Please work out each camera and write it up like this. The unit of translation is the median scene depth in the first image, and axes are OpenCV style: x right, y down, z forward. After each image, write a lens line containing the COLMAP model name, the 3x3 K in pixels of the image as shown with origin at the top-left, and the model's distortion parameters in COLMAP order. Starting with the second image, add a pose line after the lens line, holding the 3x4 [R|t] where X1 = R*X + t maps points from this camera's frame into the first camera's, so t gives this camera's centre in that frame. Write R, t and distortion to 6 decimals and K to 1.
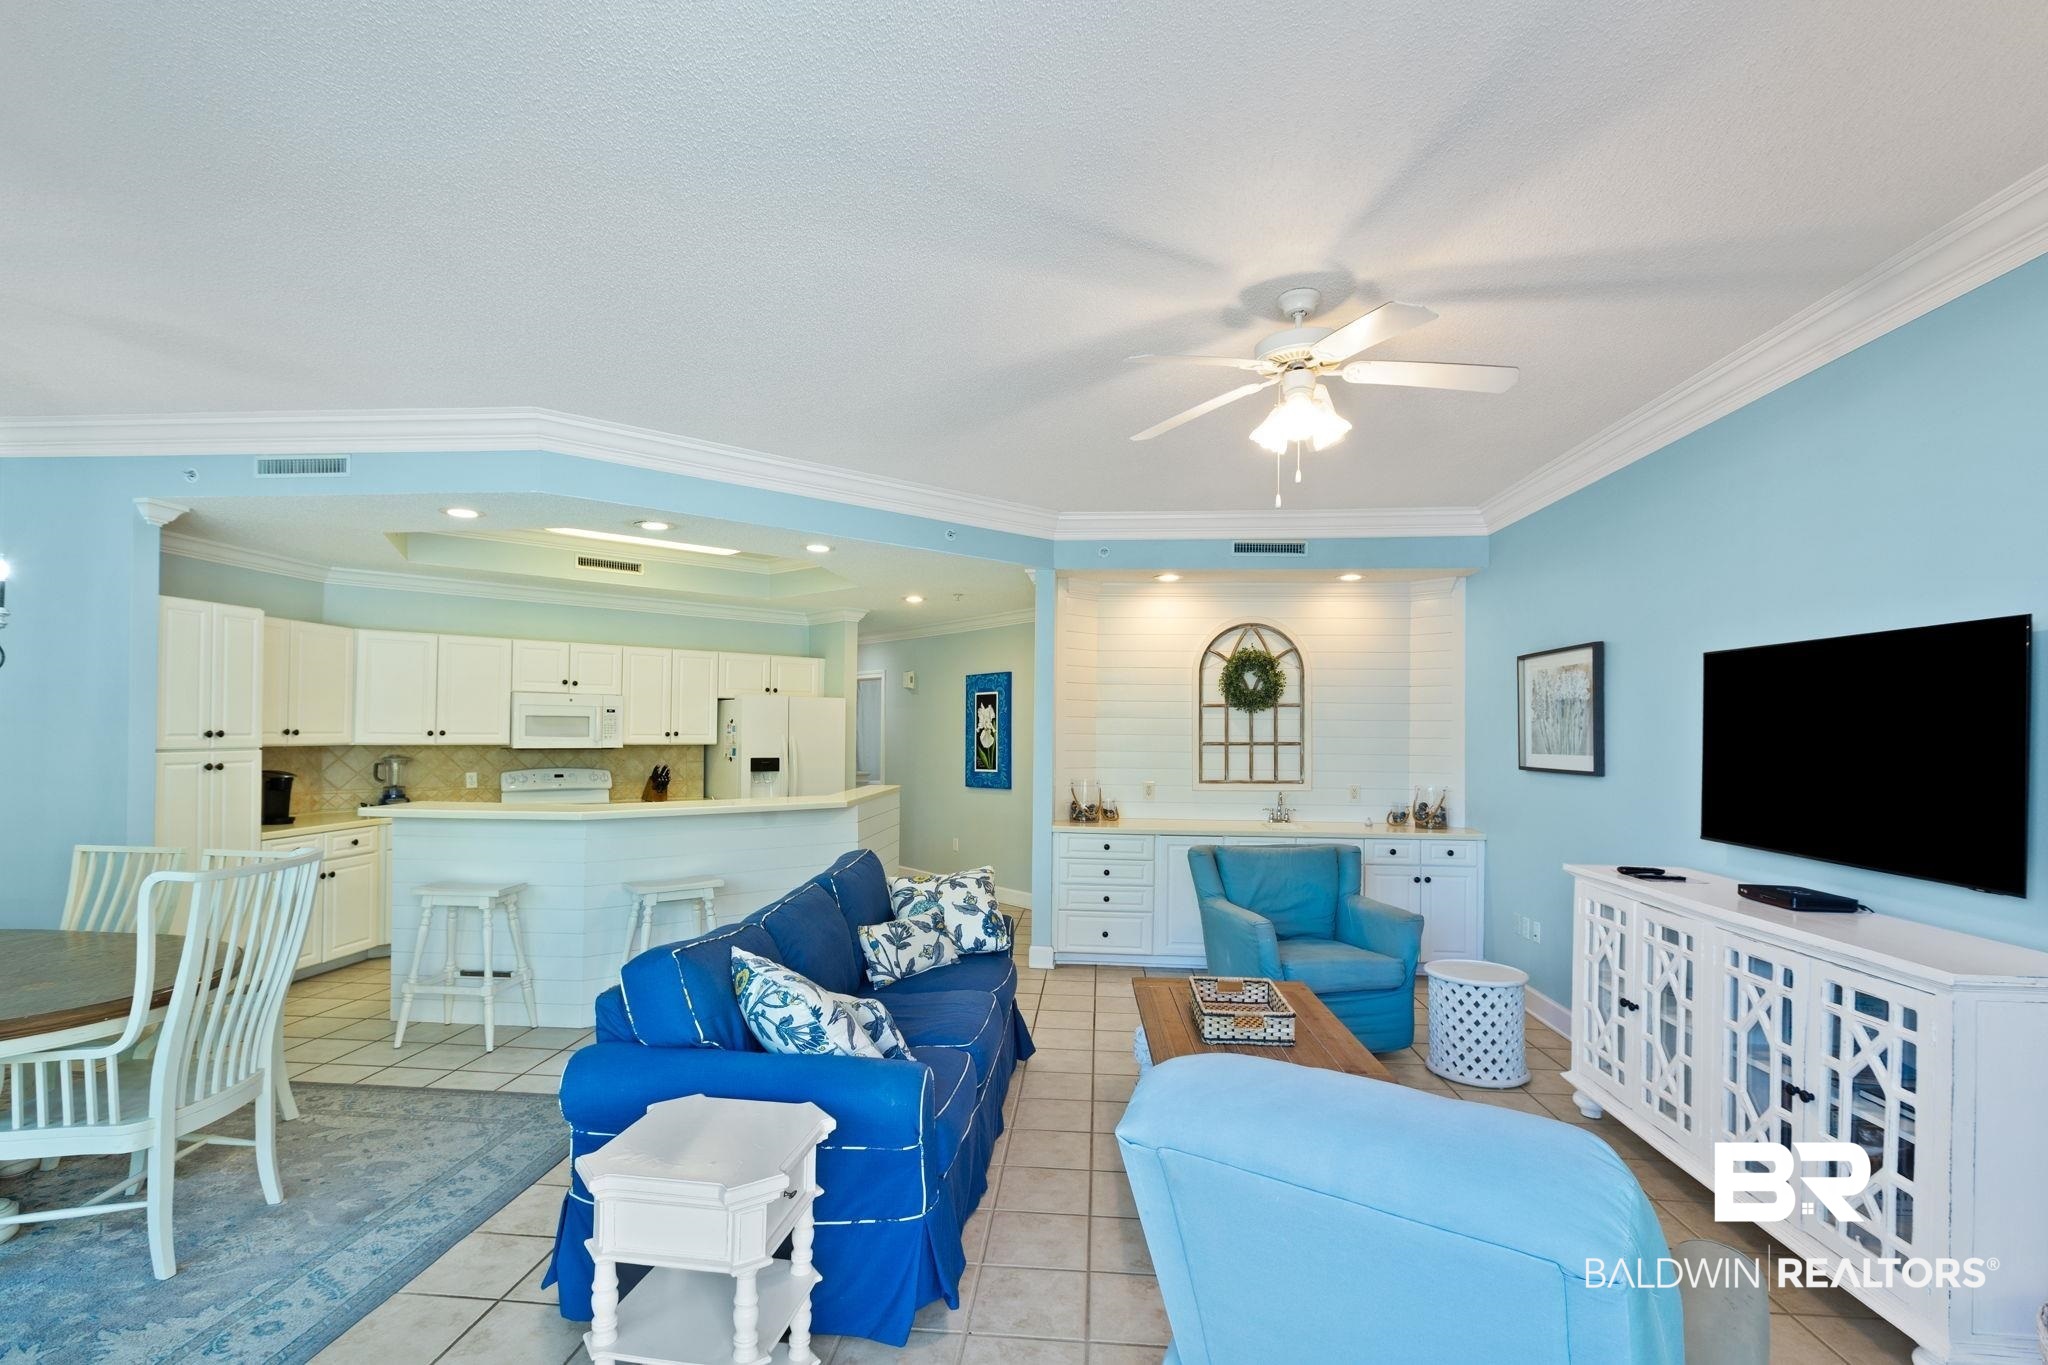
lens RADIAL K [[943.3, 0, 1020.4], [0, 943.3, 719.2], [0, 0, 1]] dist [-0.002305, -0.000141]
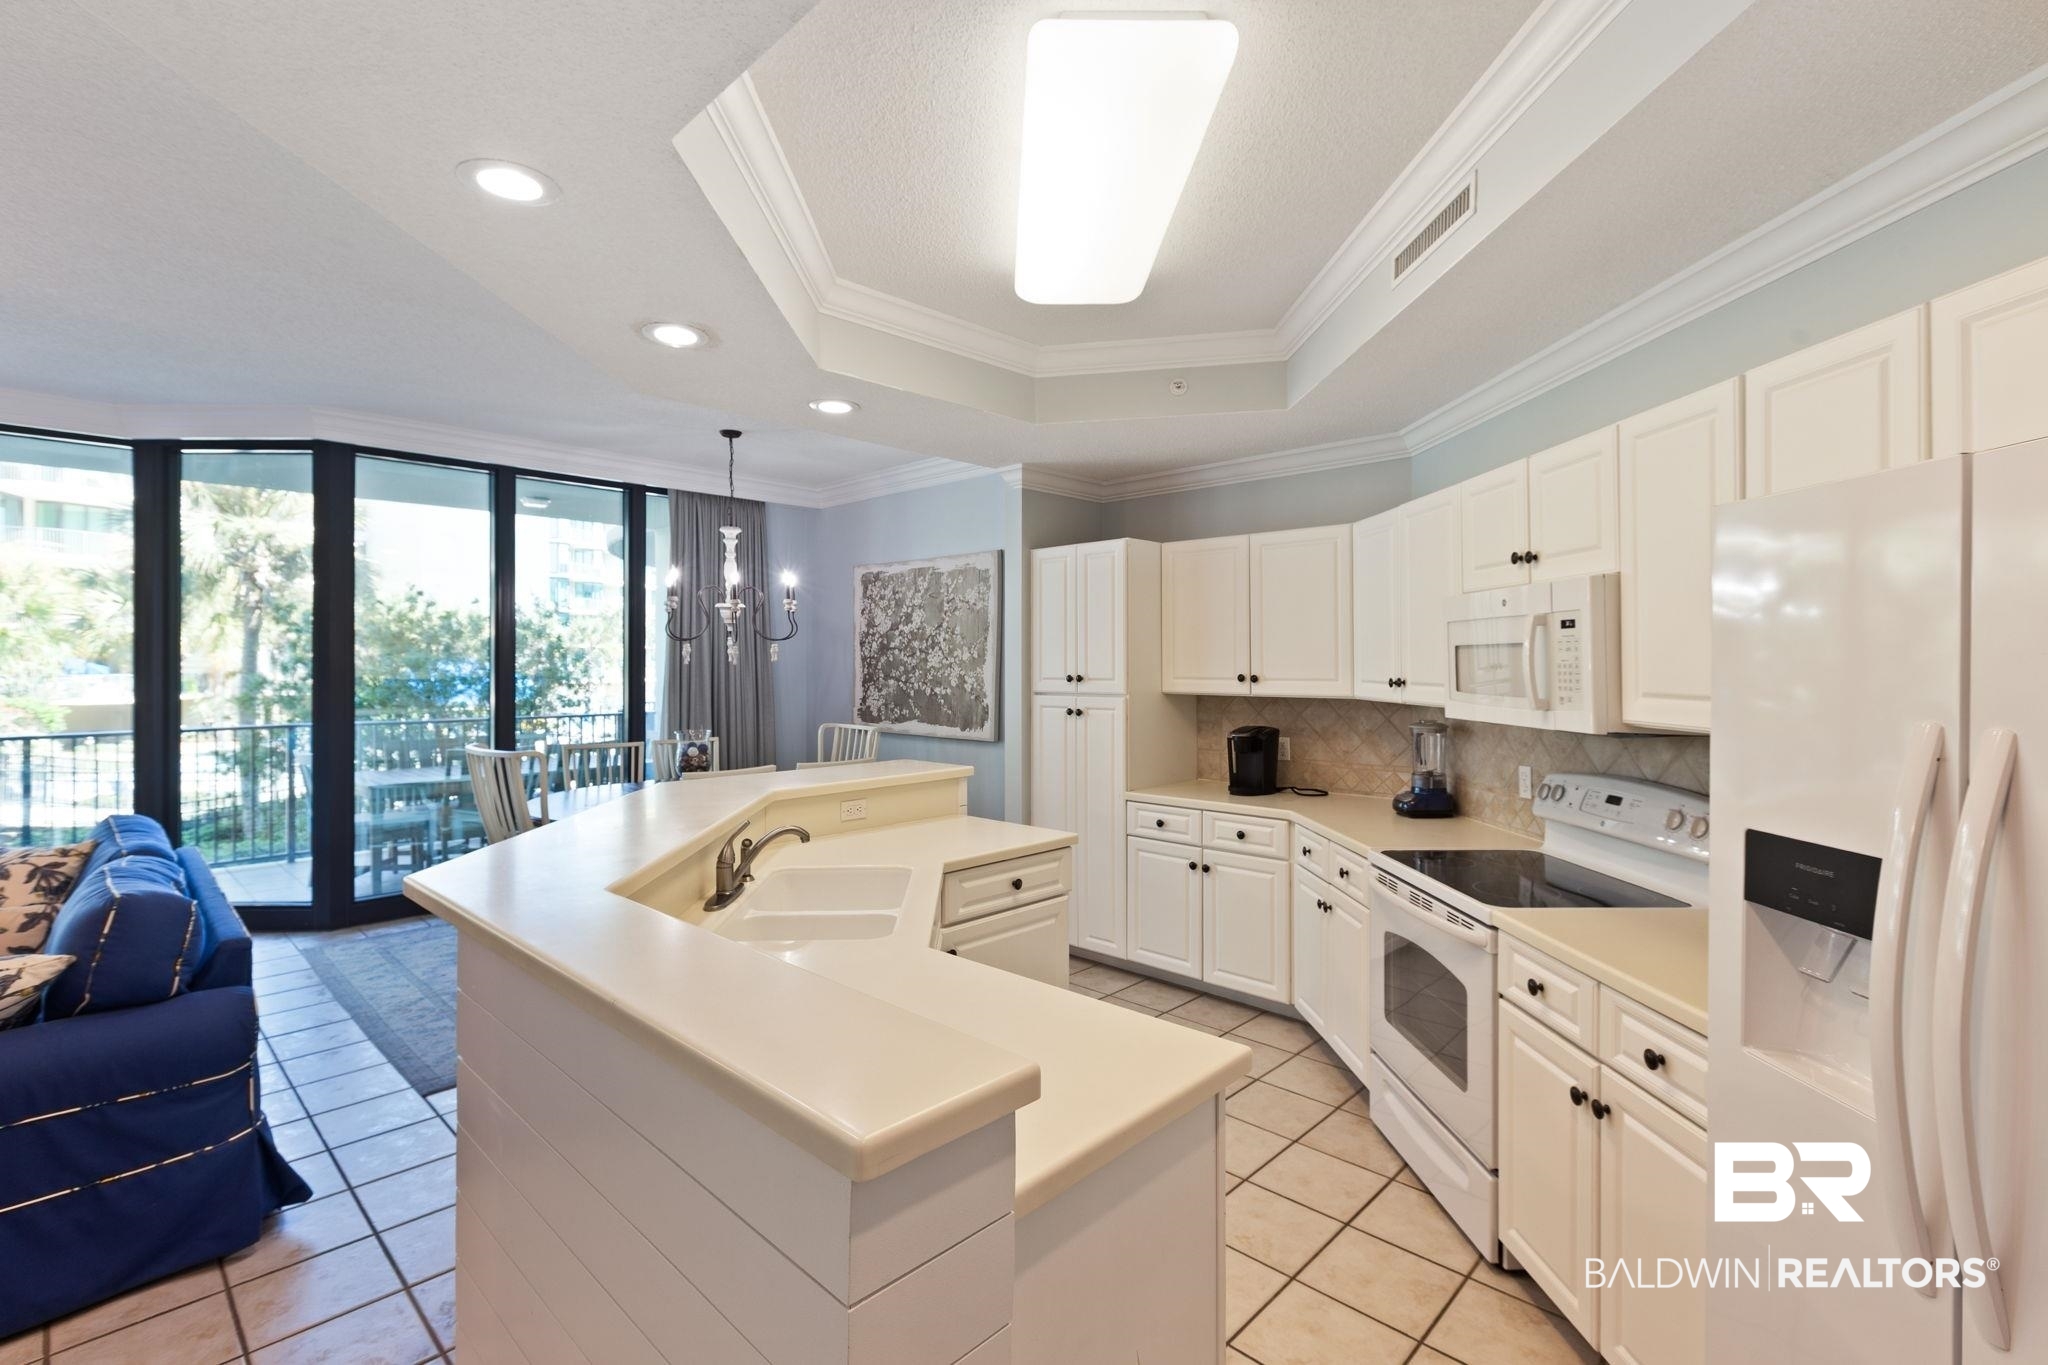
lens RADIAL K [[928.2, 0, 1009.8], [0, 928.2, 660.7], [0, 0, 1]] dist [-0.004150, 0.000030]
pose [[-0.632375, -0.012670, -0.774558, -0.050772], [0.002976, 0.999819, -0.018785, 0.011406], [0.774656, -0.014185, -0.632223, 1.167722]]
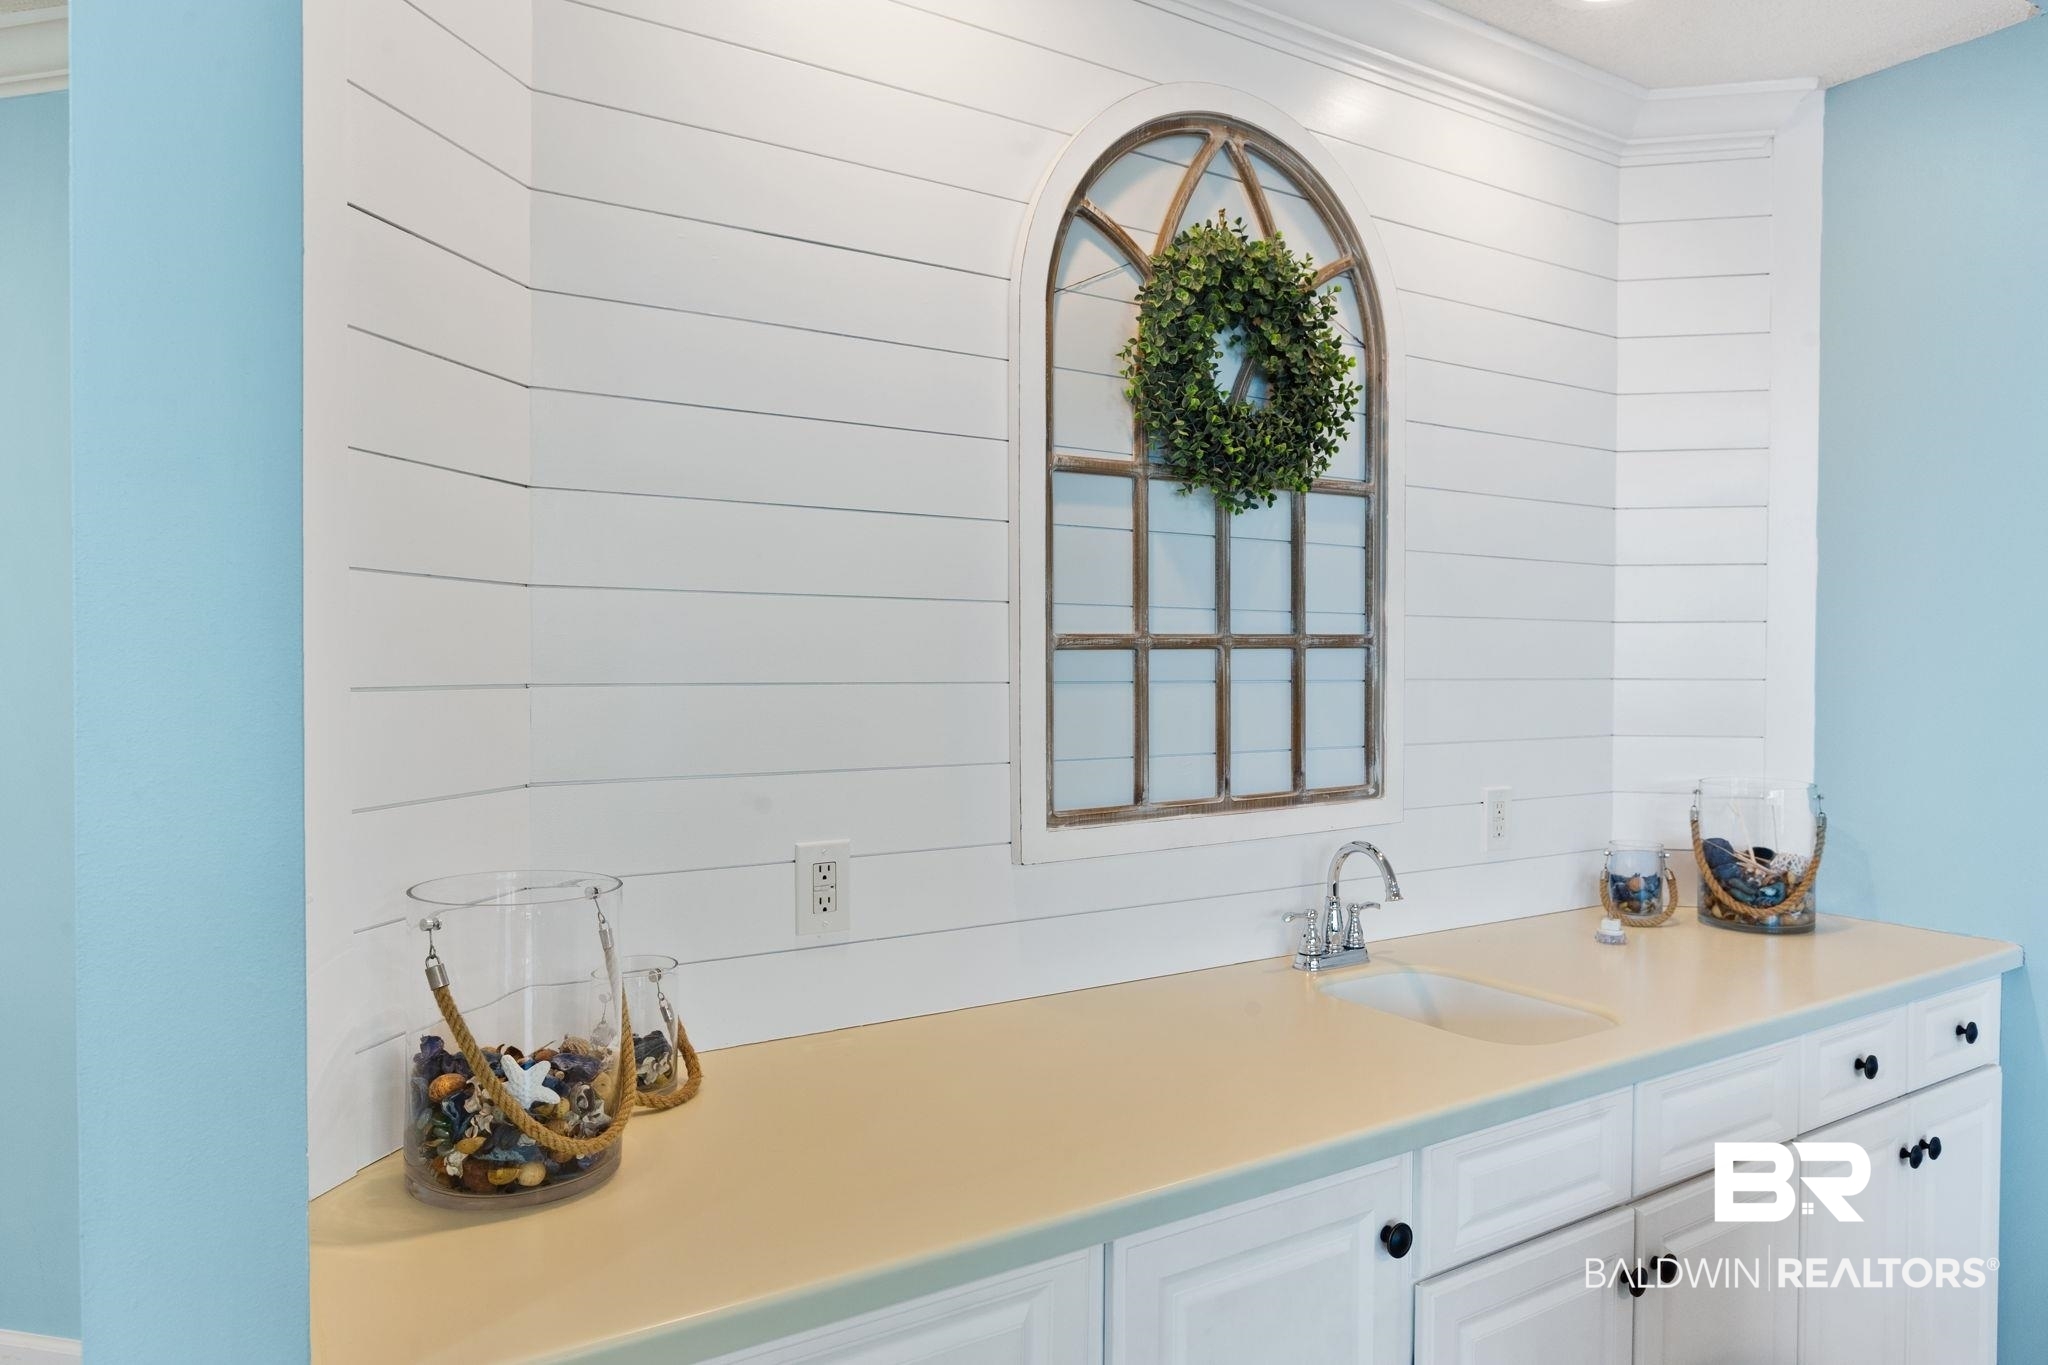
lens RADIAL K [[1299.0, 0, 1024.0], [0, 1299.0, 682.5], [0, 0, 1]] dist [-0.000621, -0.000486]
pose [[0.795643, -0.016756, 0.605534, 0.009517], [-0.002909, 0.999500, 0.031479, 0.026700], [-0.605758, -0.026807, 0.795197, 0.786844]]
